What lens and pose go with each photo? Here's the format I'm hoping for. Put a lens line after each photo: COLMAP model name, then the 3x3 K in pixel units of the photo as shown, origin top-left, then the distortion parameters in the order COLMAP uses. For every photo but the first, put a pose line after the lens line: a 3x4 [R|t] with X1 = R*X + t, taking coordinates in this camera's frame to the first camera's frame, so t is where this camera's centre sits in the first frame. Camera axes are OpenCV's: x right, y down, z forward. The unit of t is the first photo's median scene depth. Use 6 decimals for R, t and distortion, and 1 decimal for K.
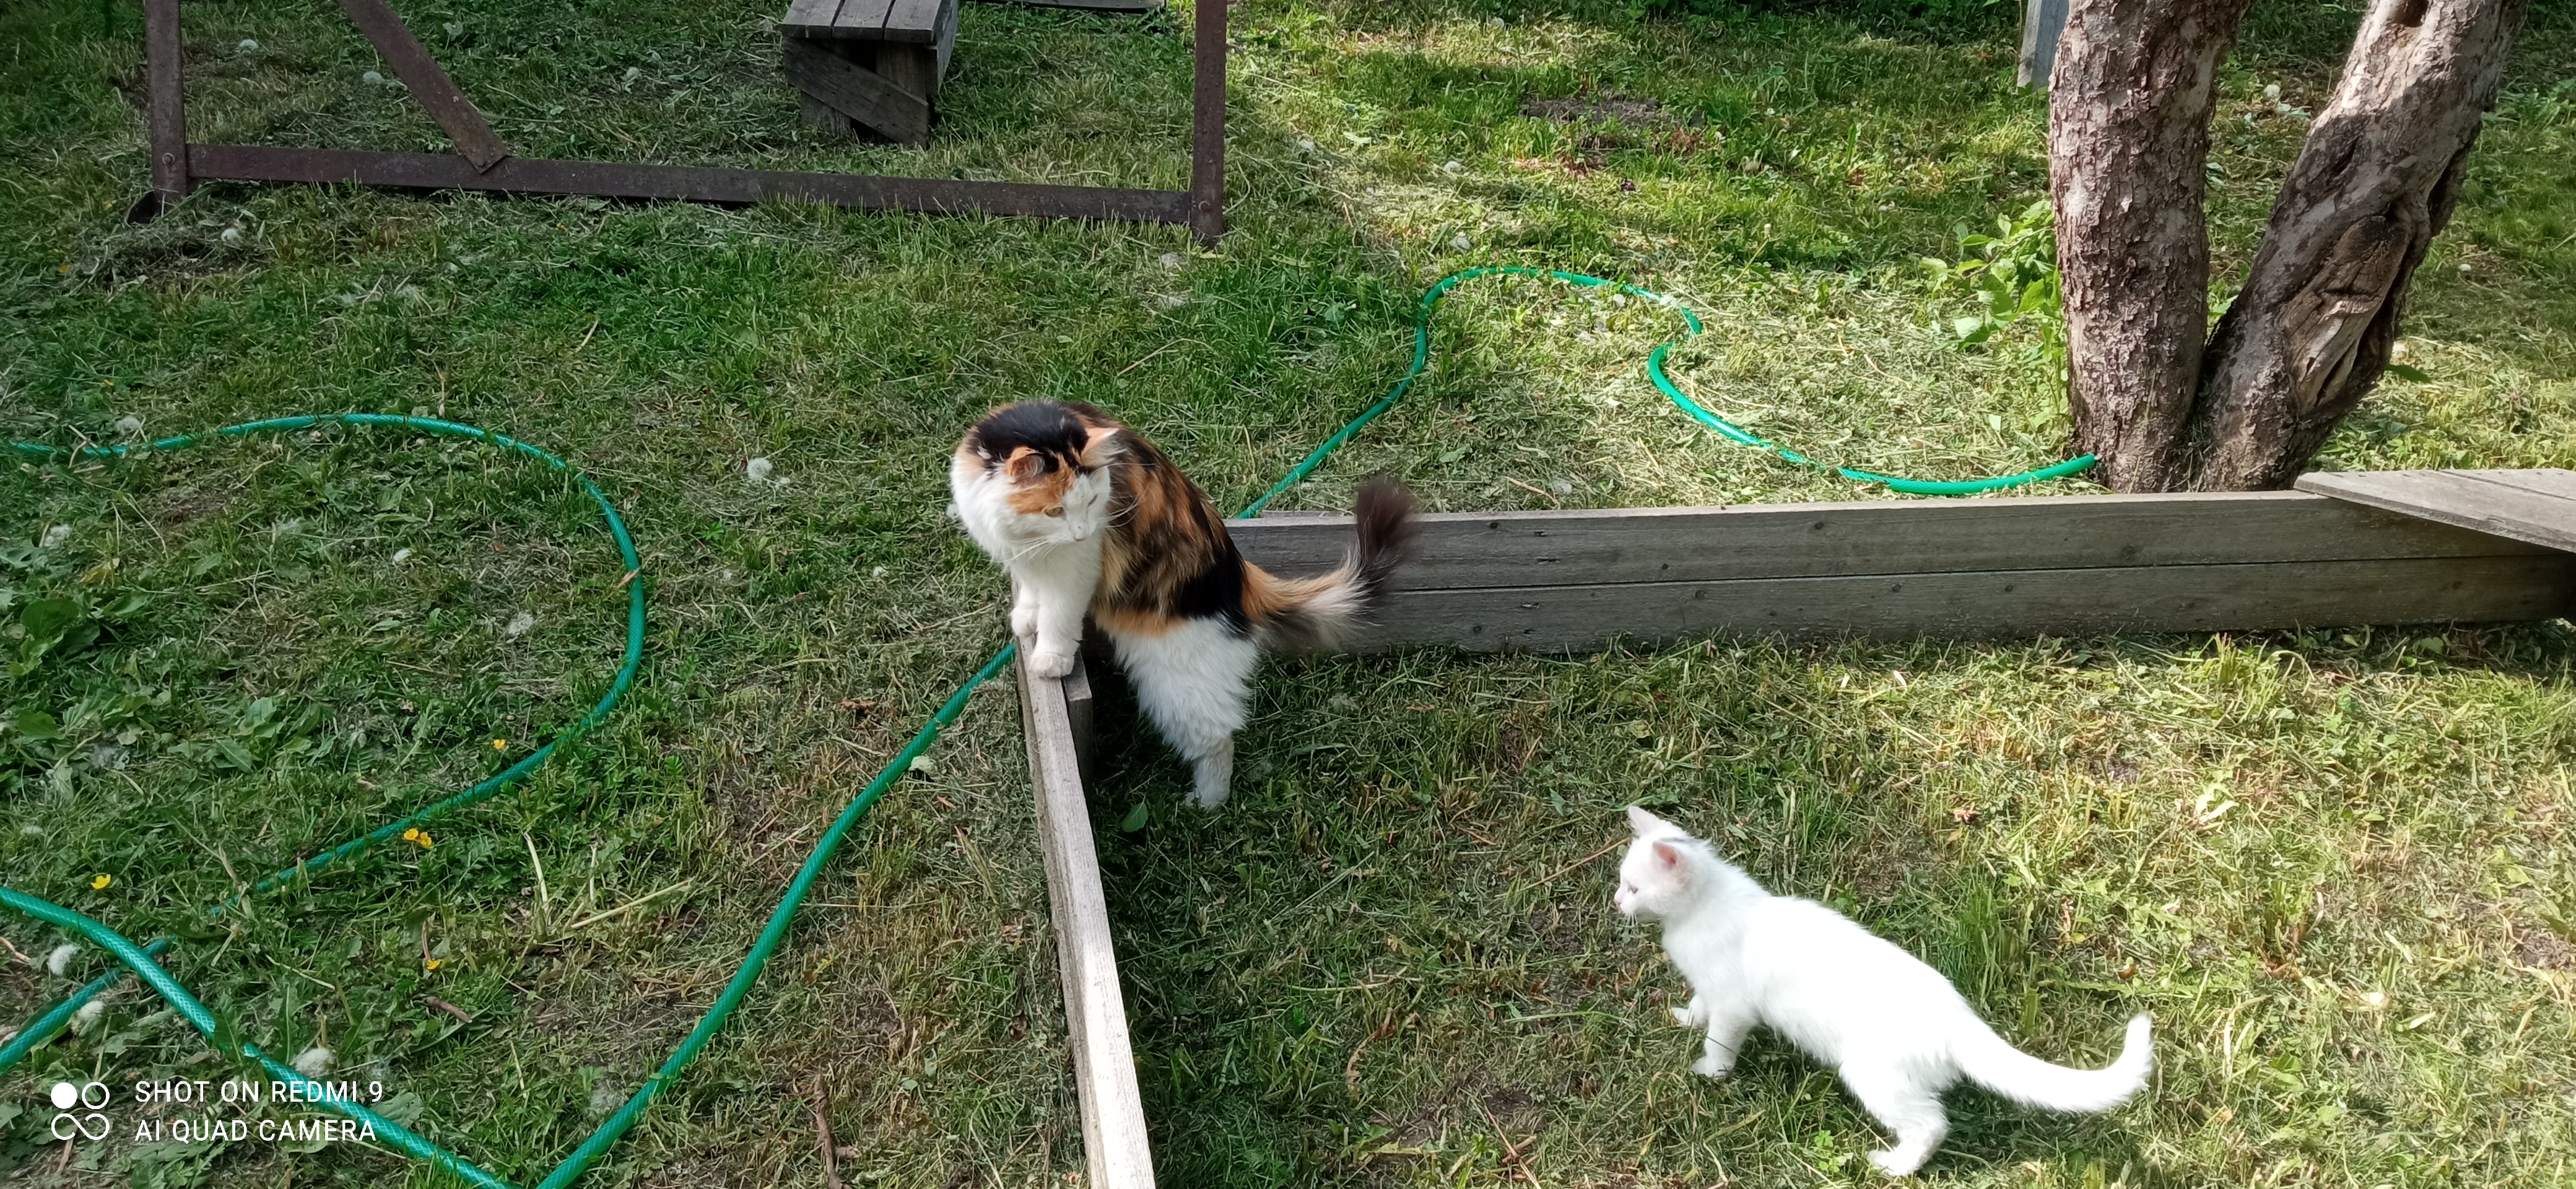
lens RADIAL K [[1926.0, 0, 1408.0], [0, 1926.0, 638.5], [0, 0, 1]] dist [0.118492, -0.081423]
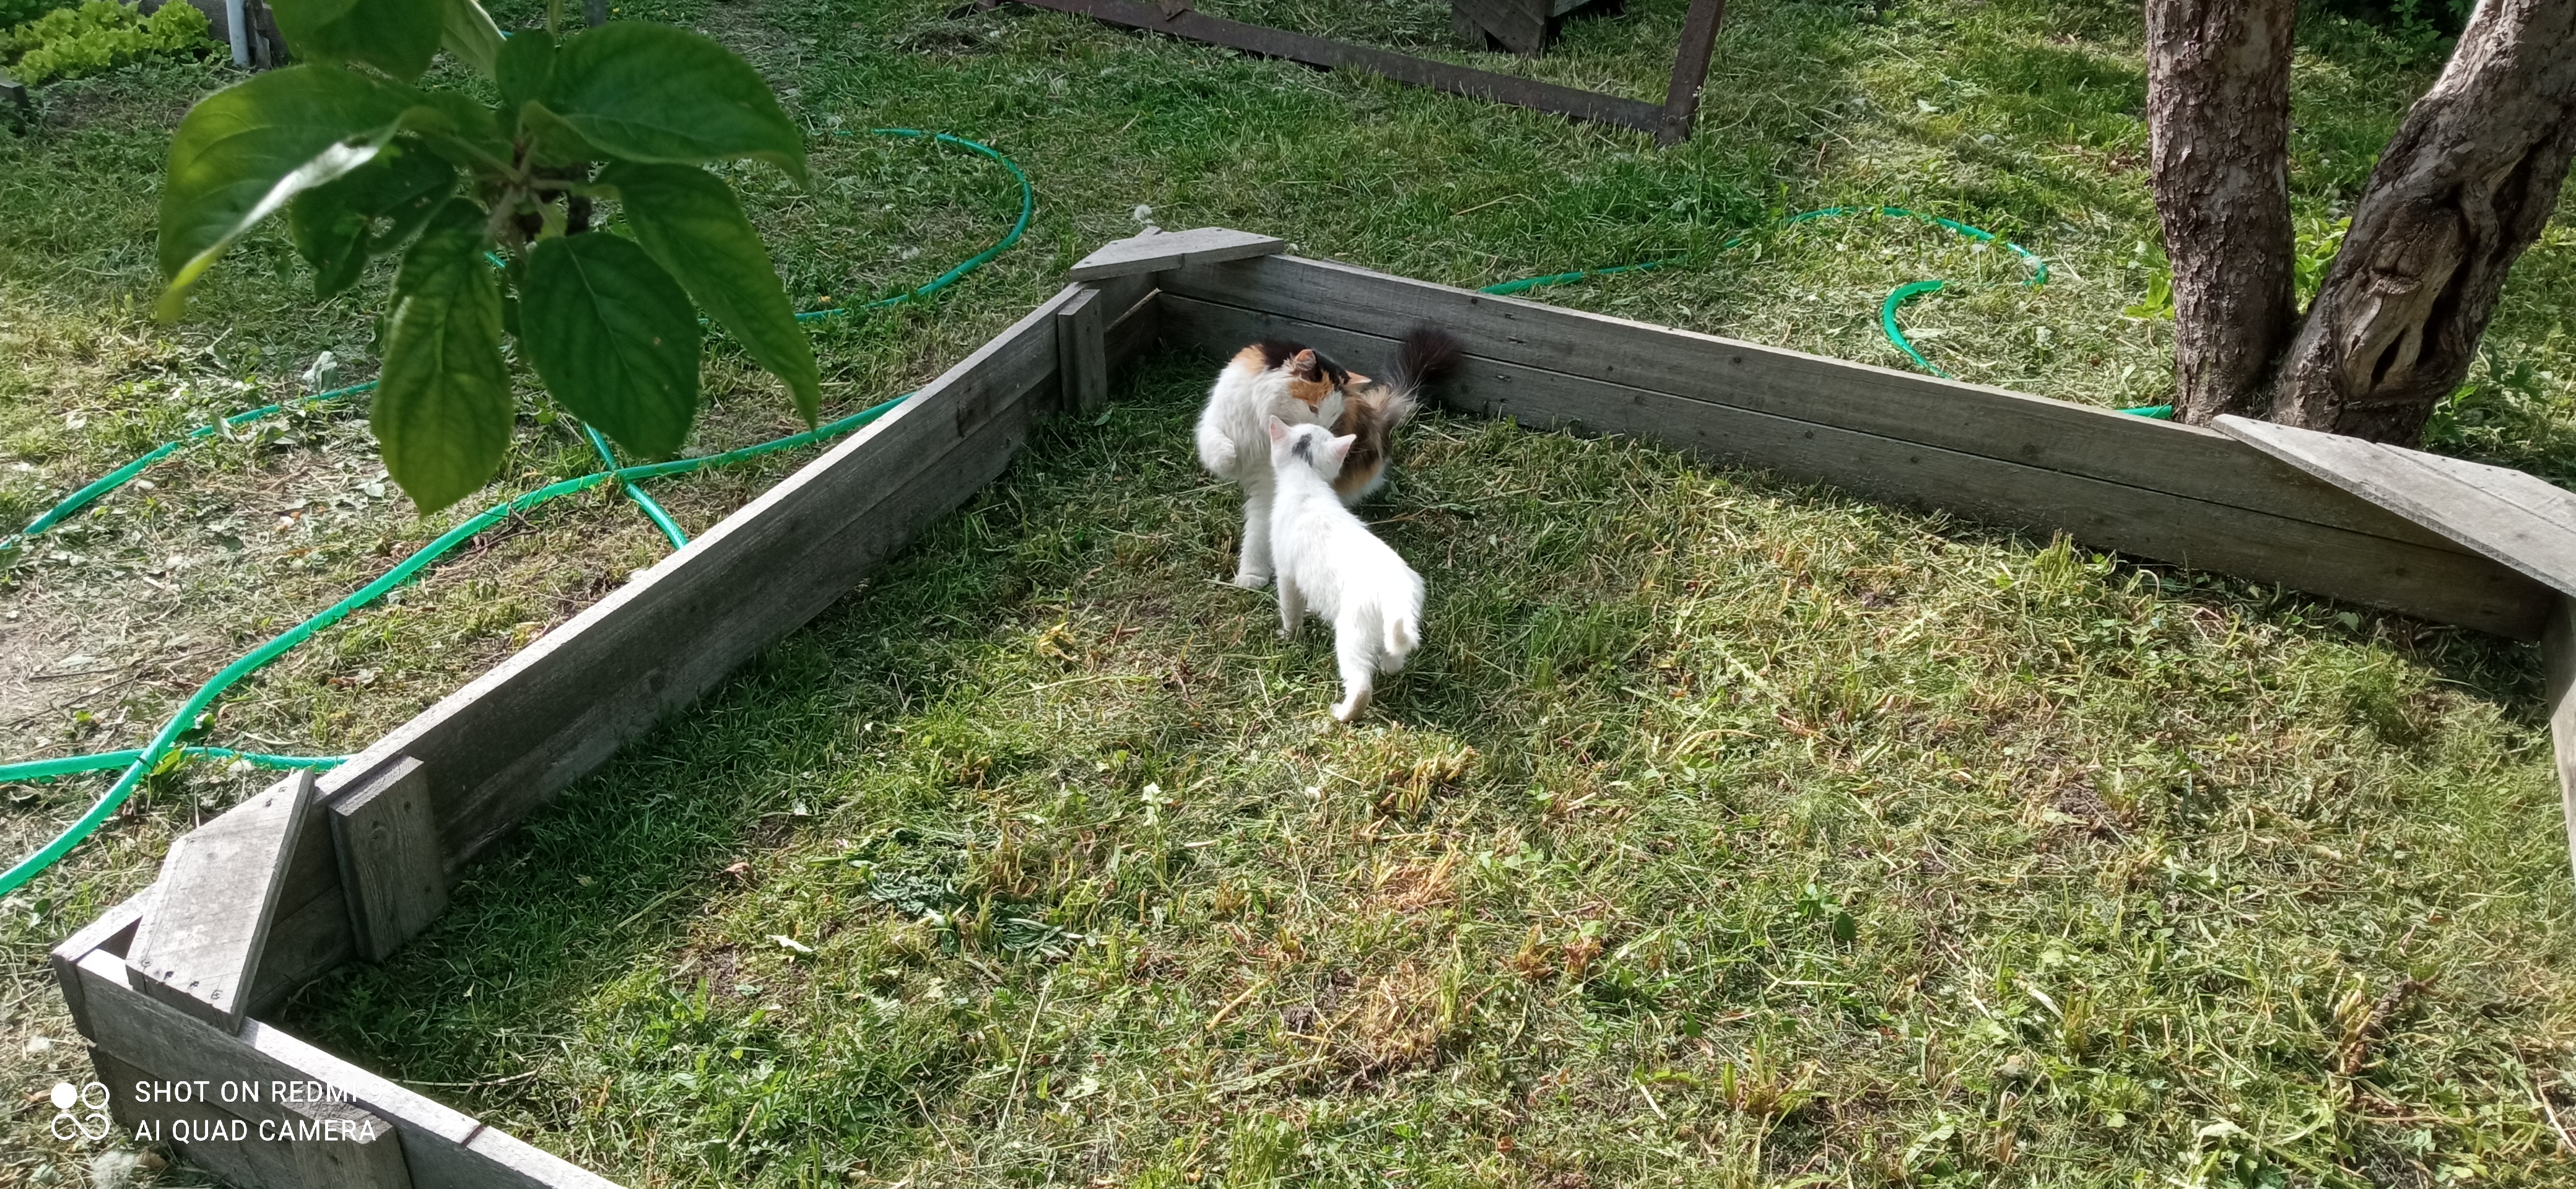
lens RADIAL K [[1926.0, 0, 1408.0], [0, 1926.0, 638.5], [0, 0, 1]] dist [0.118492, -0.081423]
pose [[0.851562, 0.259664, -0.455431, 0.559253], [-0.268241, 0.962202, 0.047044, 0.092683], [0.450432, 0.082105, 0.889027, -0.111198]]
